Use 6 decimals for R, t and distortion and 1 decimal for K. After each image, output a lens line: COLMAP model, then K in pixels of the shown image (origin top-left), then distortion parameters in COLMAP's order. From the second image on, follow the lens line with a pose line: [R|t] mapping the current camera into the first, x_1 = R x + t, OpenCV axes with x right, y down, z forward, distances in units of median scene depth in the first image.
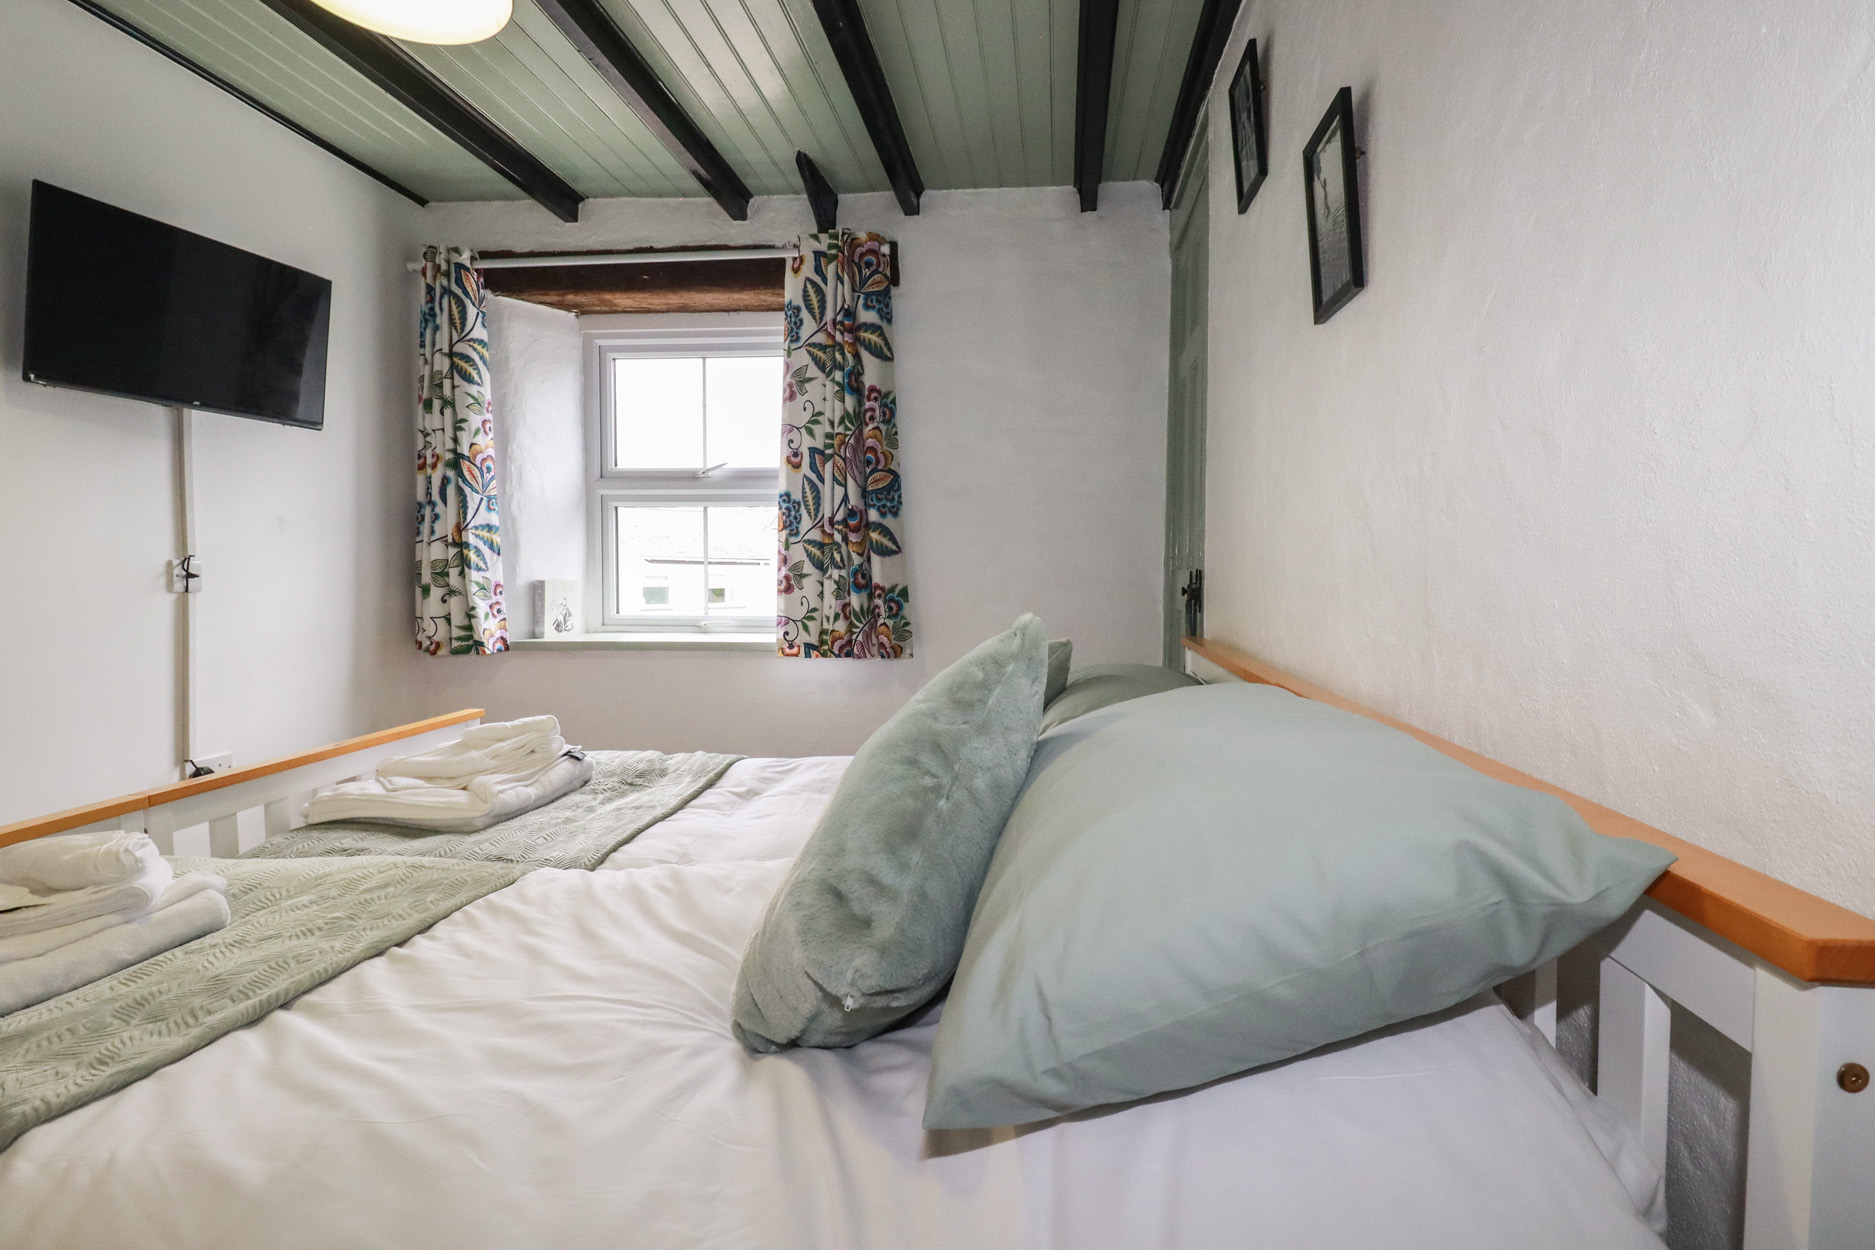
lens RADIAL K [[927.0, 0, 933.5], [0, 927.0, 616.3], [0, 0, 1]] dist [0.005431, -0.017985]
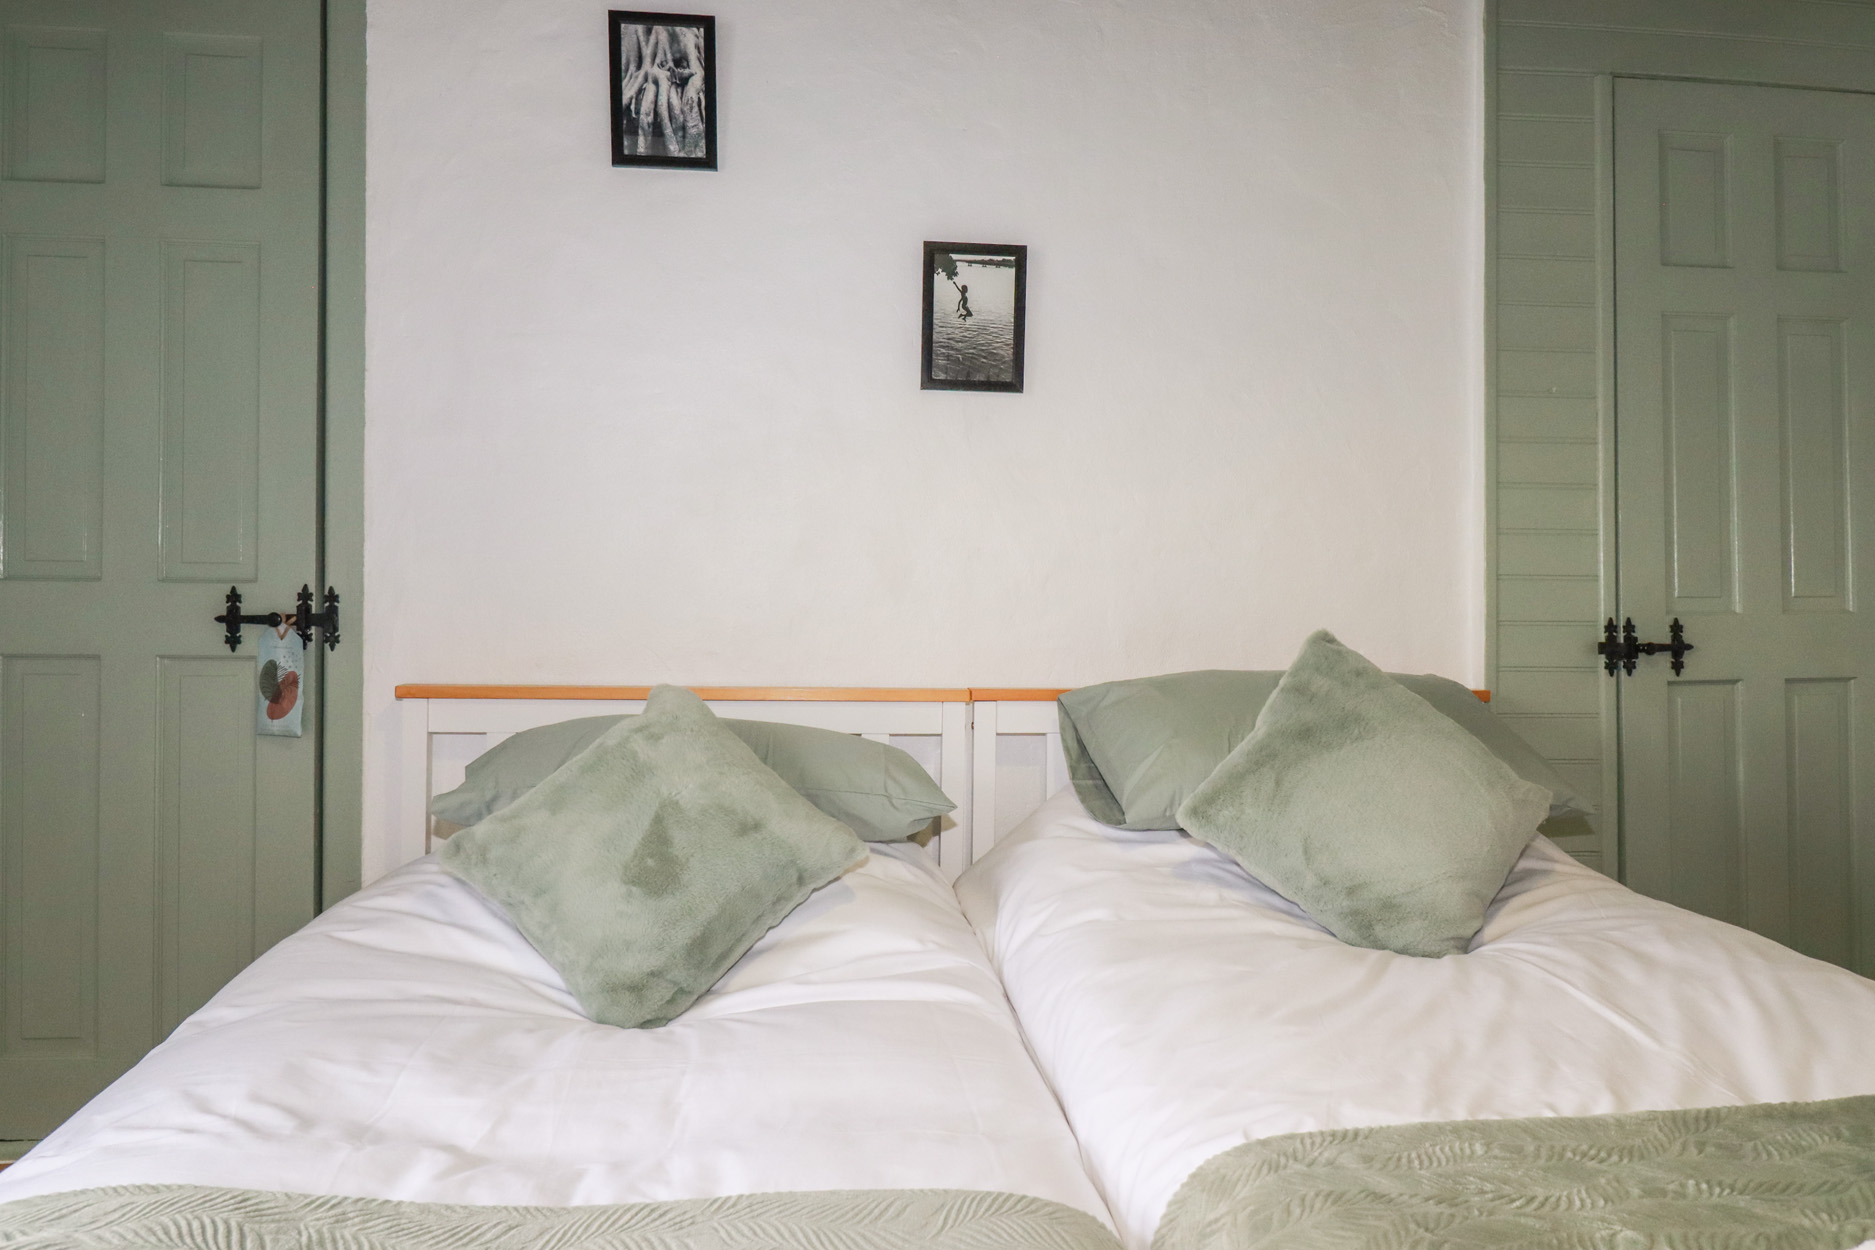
lens RADIAL K [[1132.8, 0, 937.5], [0, 1132.8, 625.0], [0, 0, 1]] dist [-0.000424, -0.000511]
pose [[-0.203327, -0.016630, 0.978970, -0.467624], [0.033401, 0.999156, 0.023910, -0.021167], [-0.978541, 0.037560, -0.202600, 0.589251]]
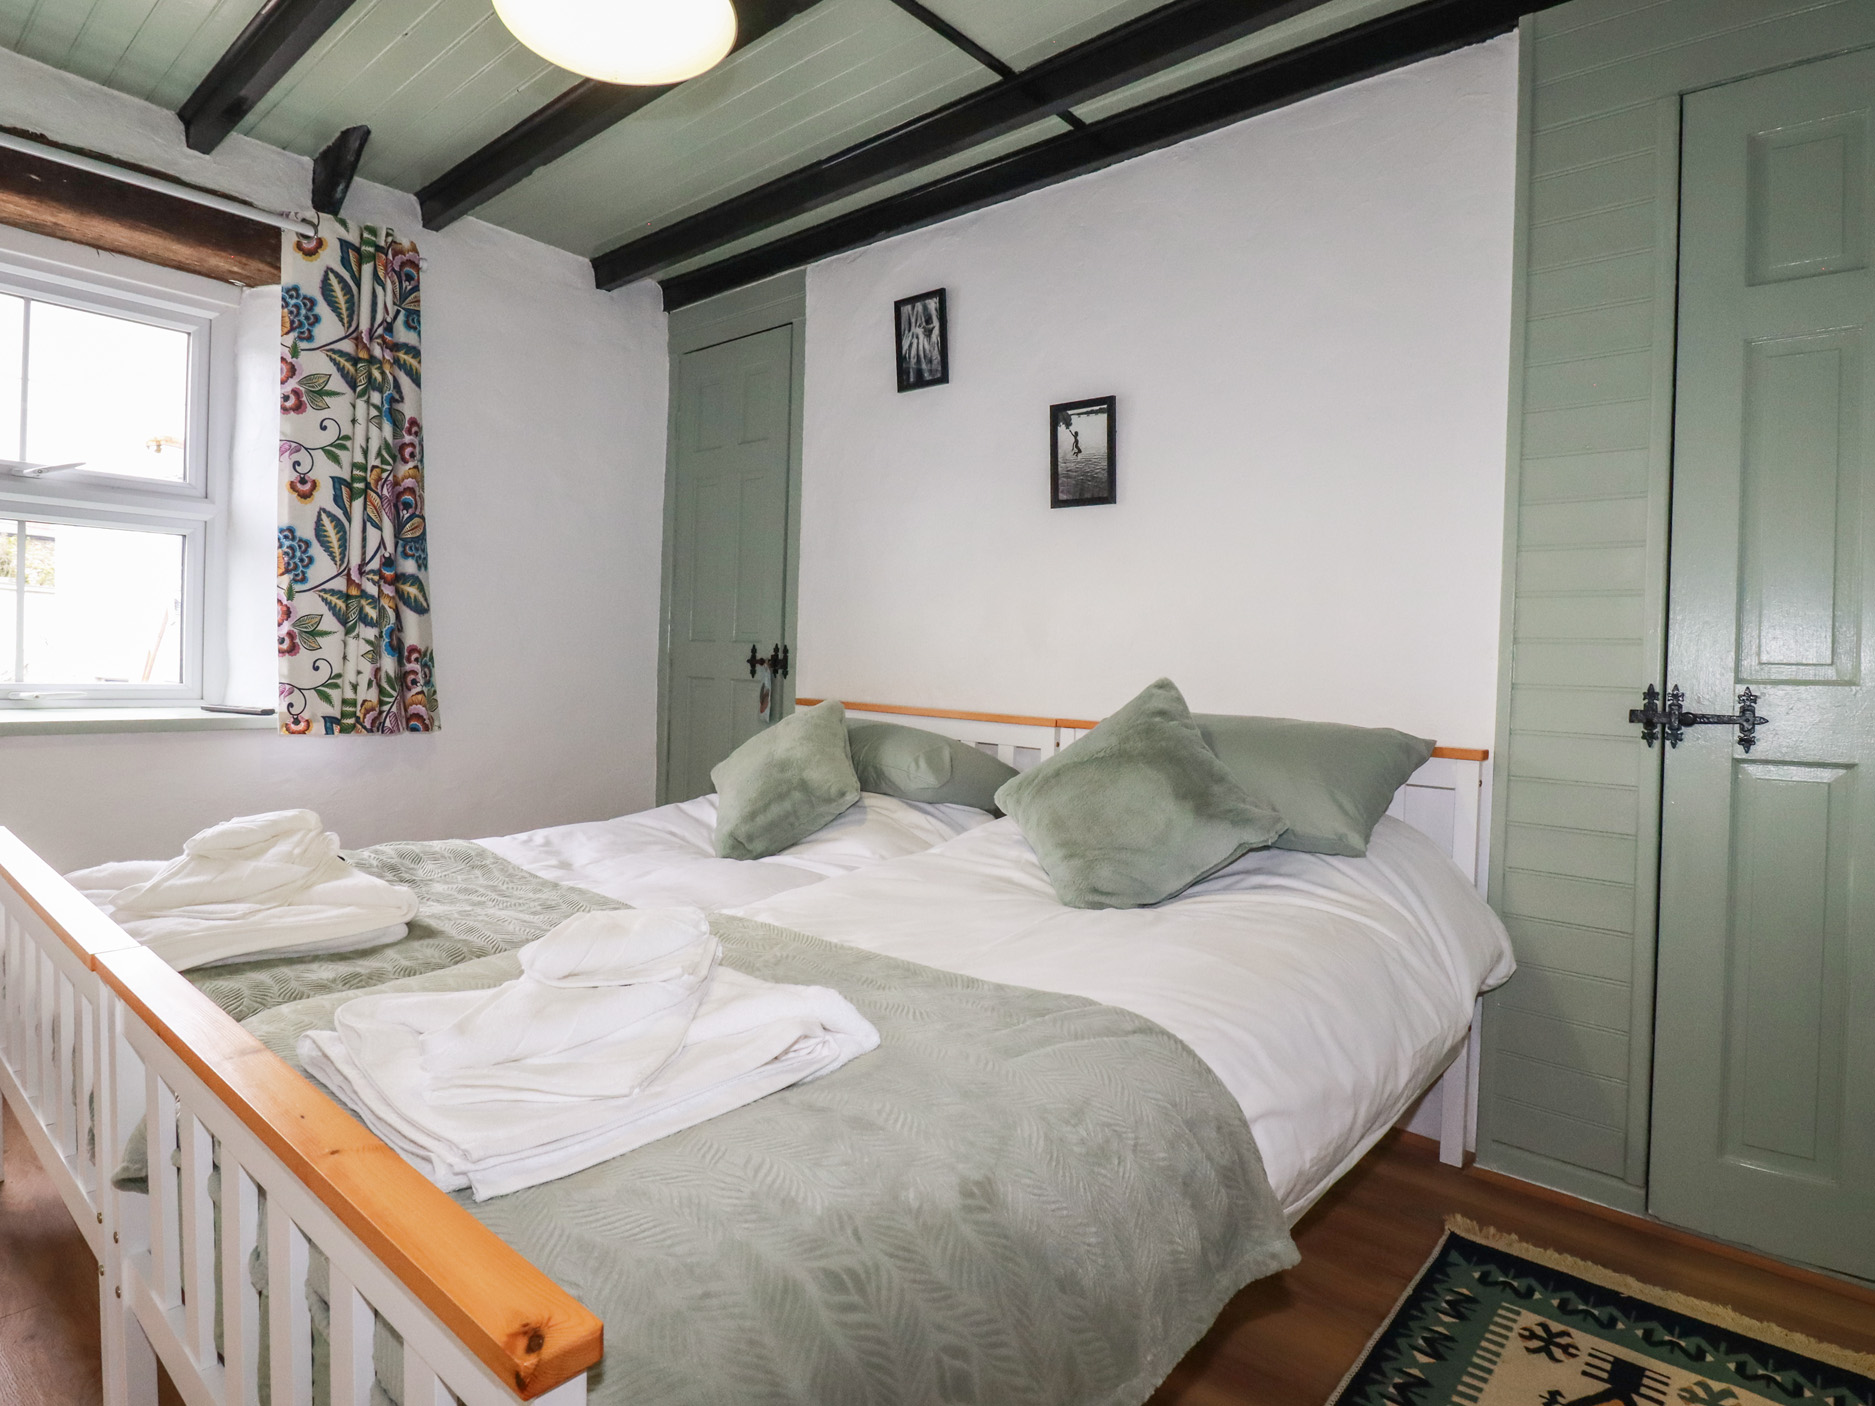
lens RADIAL K [[1001.7, 0, 938.7], [0, 1001.7, 693.7], [0, 0, 1]] dist [-0.002538, -0.015270]
pose [[0.555337, -0.011960, 0.831539, -0.566351], [0.005082, 0.999927, 0.010988, 0.002026], [-0.831610, -0.001876, 0.555357, 0.068895]]
